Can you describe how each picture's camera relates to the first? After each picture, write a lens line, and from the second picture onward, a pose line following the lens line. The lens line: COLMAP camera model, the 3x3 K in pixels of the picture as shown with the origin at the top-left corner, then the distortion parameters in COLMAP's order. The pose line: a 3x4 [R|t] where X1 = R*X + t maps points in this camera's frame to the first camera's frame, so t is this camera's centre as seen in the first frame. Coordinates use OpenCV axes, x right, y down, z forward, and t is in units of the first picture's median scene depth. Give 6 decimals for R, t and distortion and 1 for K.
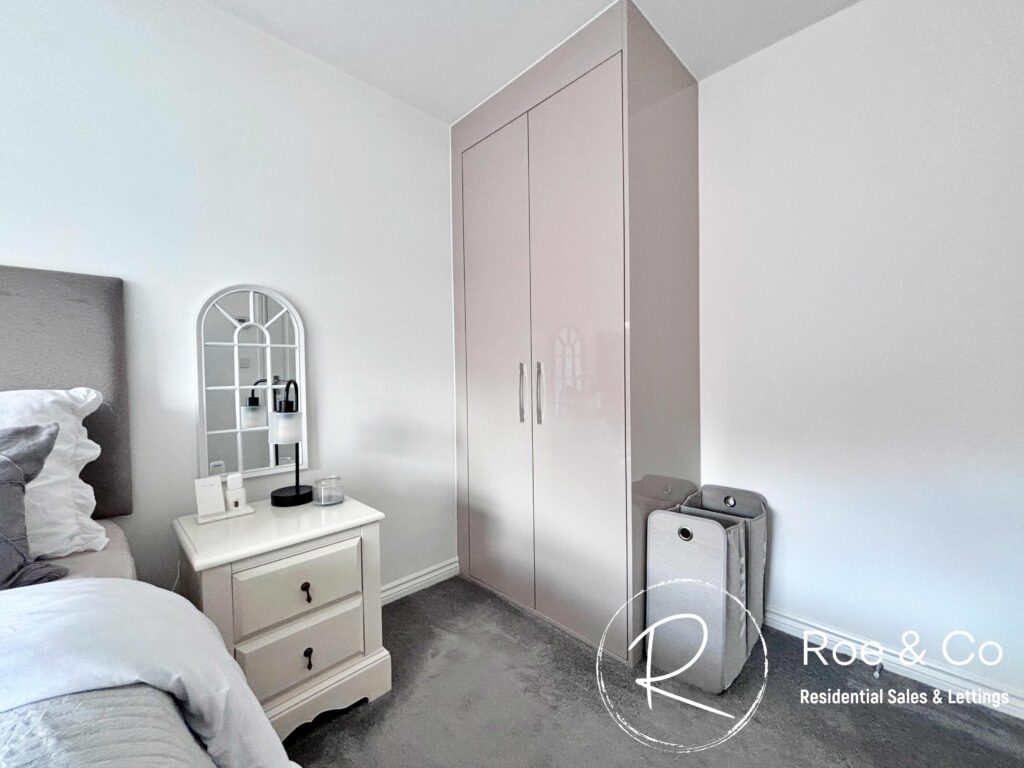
lens RADIAL K [[411.1, 0, 512.0], [0, 411.1, 384.0], [0, 0, 1]] dist [-0.000514, 0.000677]
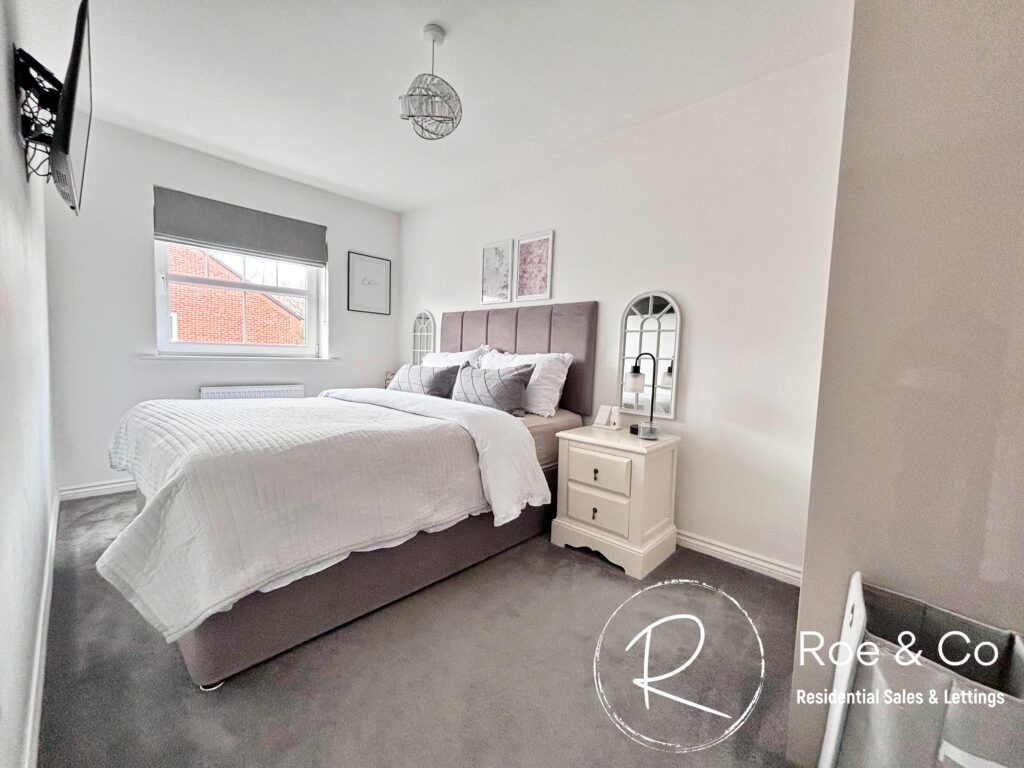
lens RADIAL K [[411.1, 0, 512.0], [0, 411.1, 384.0], [0, 0, 1]] dist [-0.000514, 0.000677]
pose [[0.036411, 0.074745, -0.996538, 1.094235], [-0.064890, 0.995271, 0.072280, 0.030589], [0.997228, 0.062033, 0.041089, 0.528643]]
